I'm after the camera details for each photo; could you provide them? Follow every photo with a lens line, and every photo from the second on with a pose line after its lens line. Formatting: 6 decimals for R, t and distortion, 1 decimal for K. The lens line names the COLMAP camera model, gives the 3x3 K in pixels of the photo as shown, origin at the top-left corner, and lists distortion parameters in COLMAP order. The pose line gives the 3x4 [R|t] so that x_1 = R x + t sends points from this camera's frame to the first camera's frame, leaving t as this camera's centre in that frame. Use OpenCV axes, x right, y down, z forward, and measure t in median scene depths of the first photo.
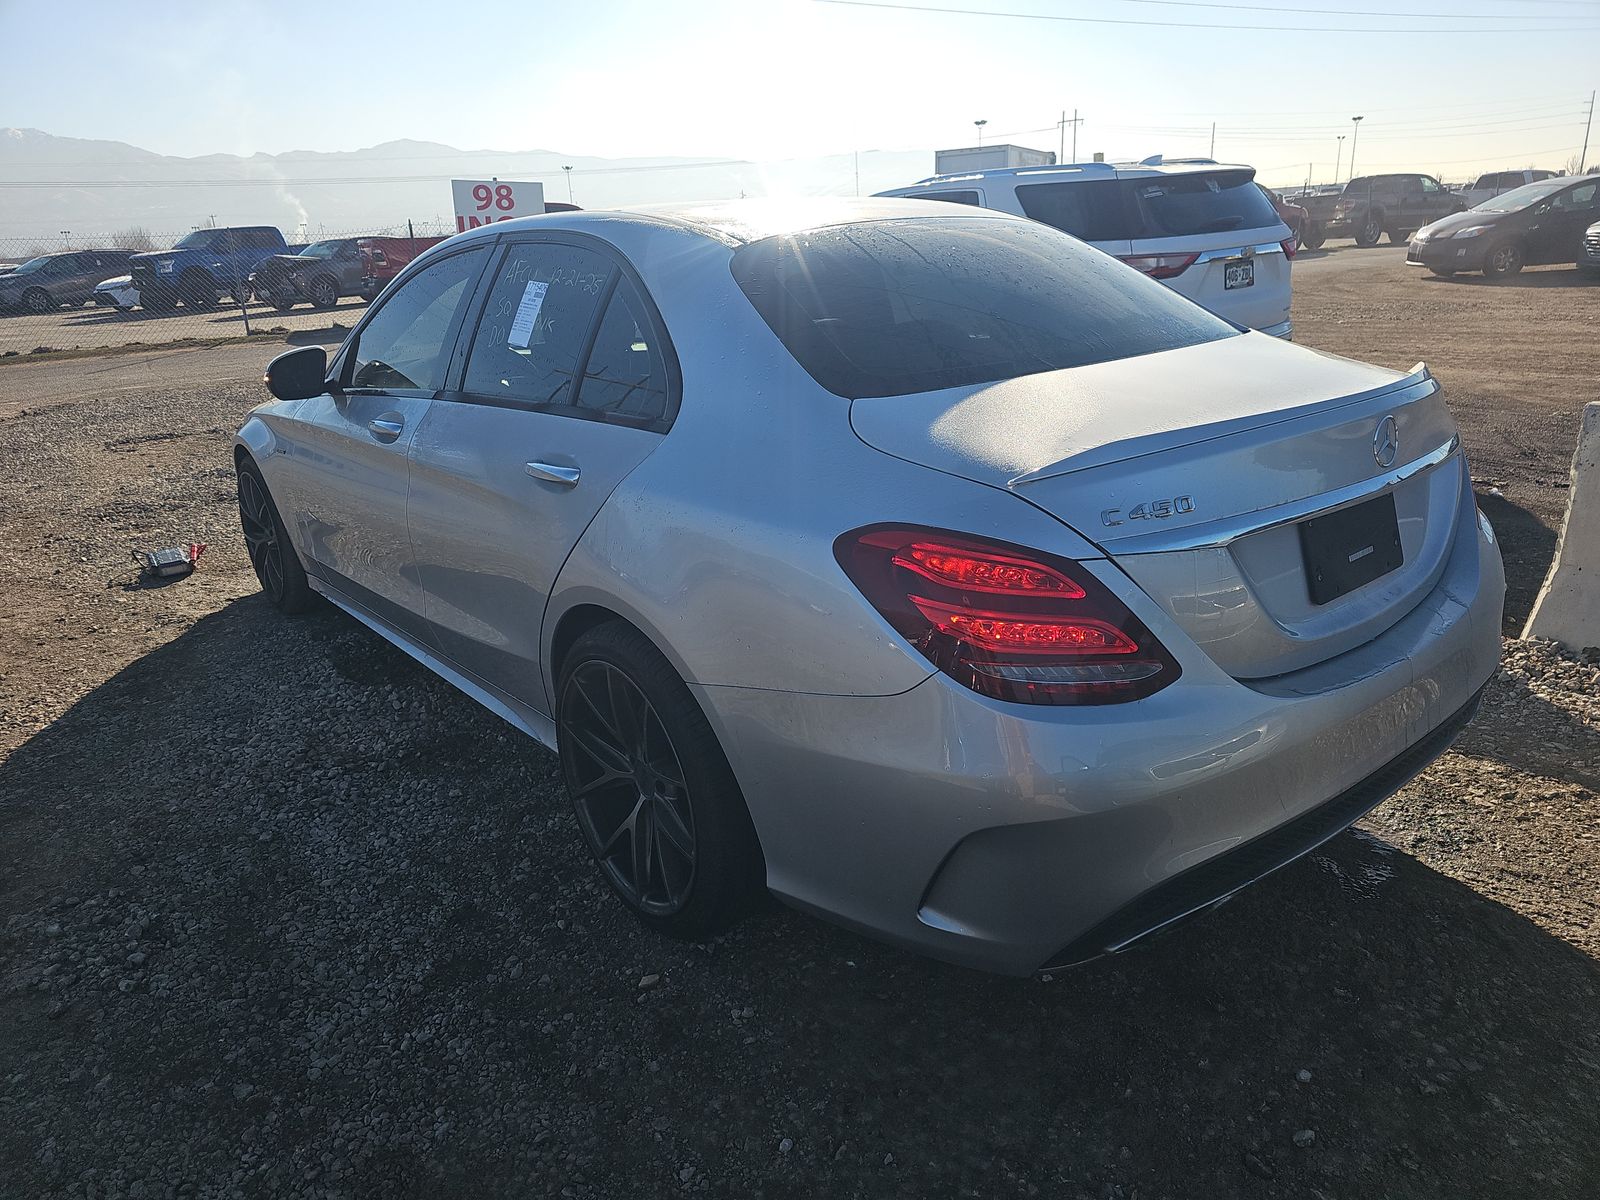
lens RADIAL K [[1069.5, 0, 793.4], [0, 1069.5, 609.1], [0, 0, 1]] dist [-0.000148, -0.009394]
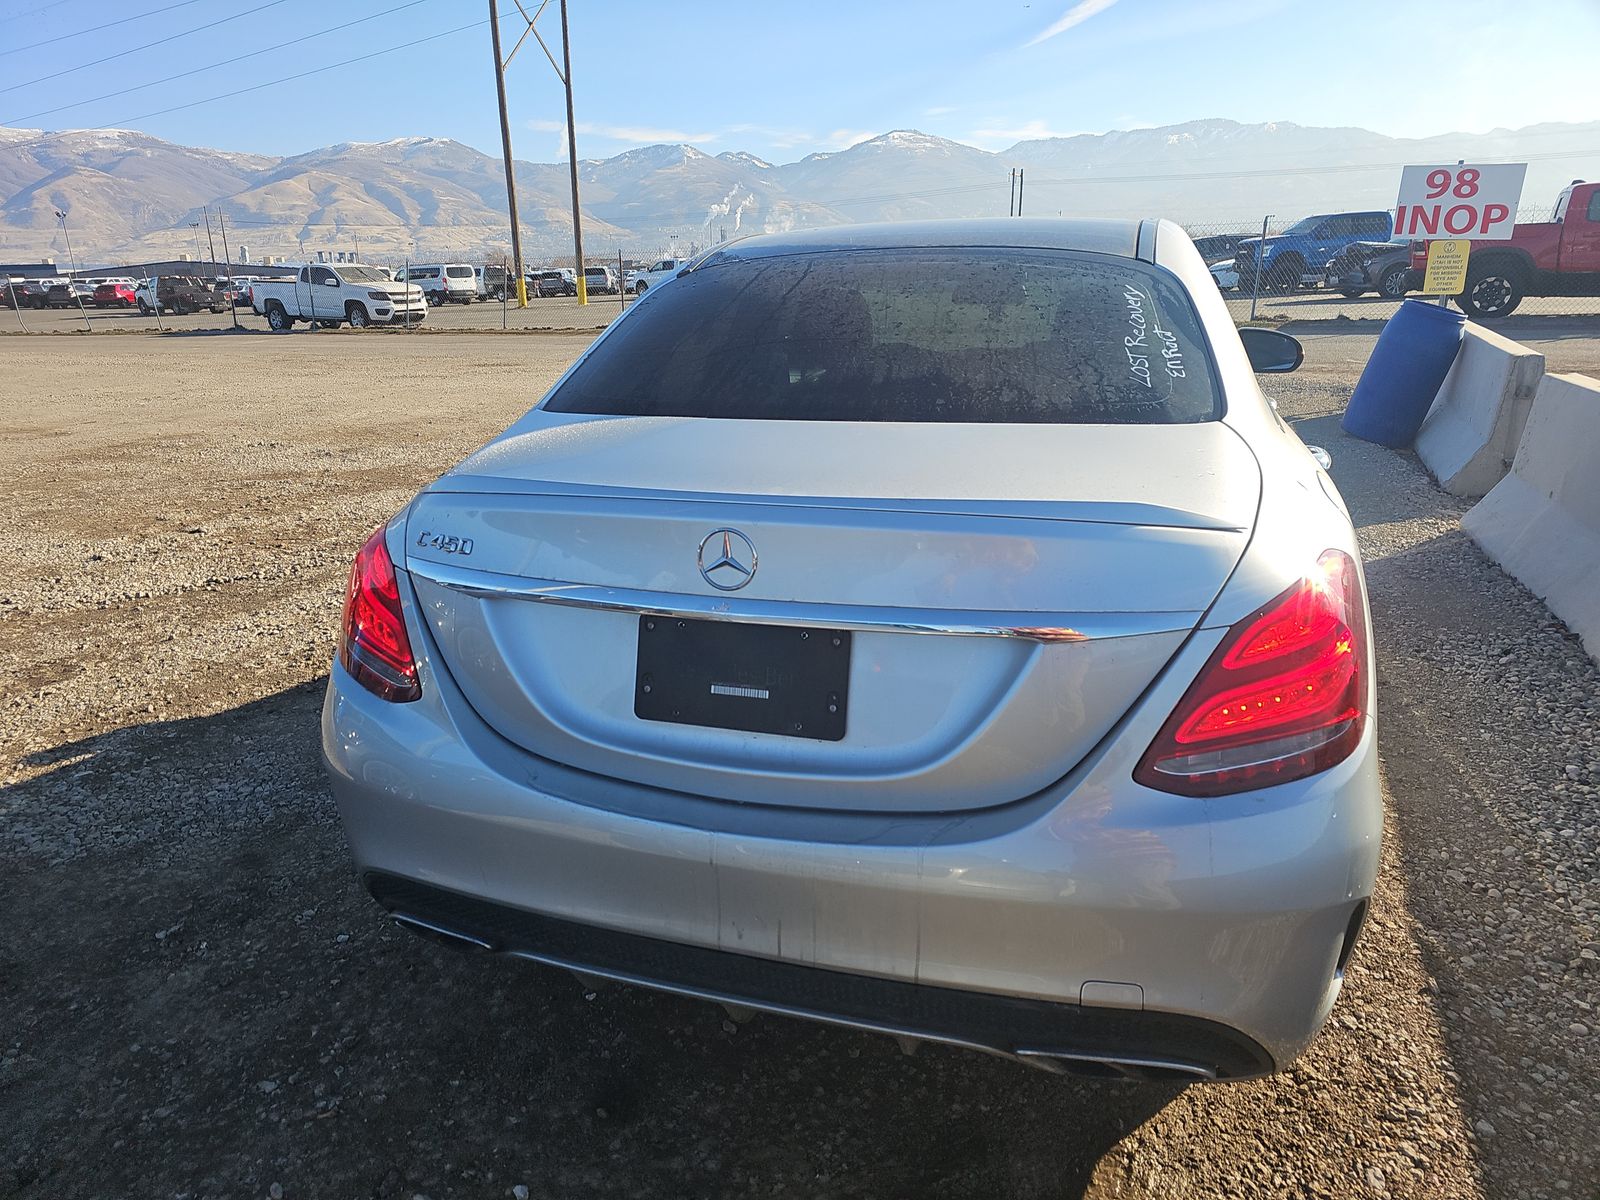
lens RADIAL K [[1069.5, 0, 791.5], [0, 1069.5, 592.7], [0, 0, 1]] dist [-0.000148, -0.009394]
pose [[0.528291, 0.268476, -0.805499, 0.225199], [-0.266074, 0.953254, 0.143218, -0.047201], [0.806296, 0.138661, 0.575030, 0.108895]]
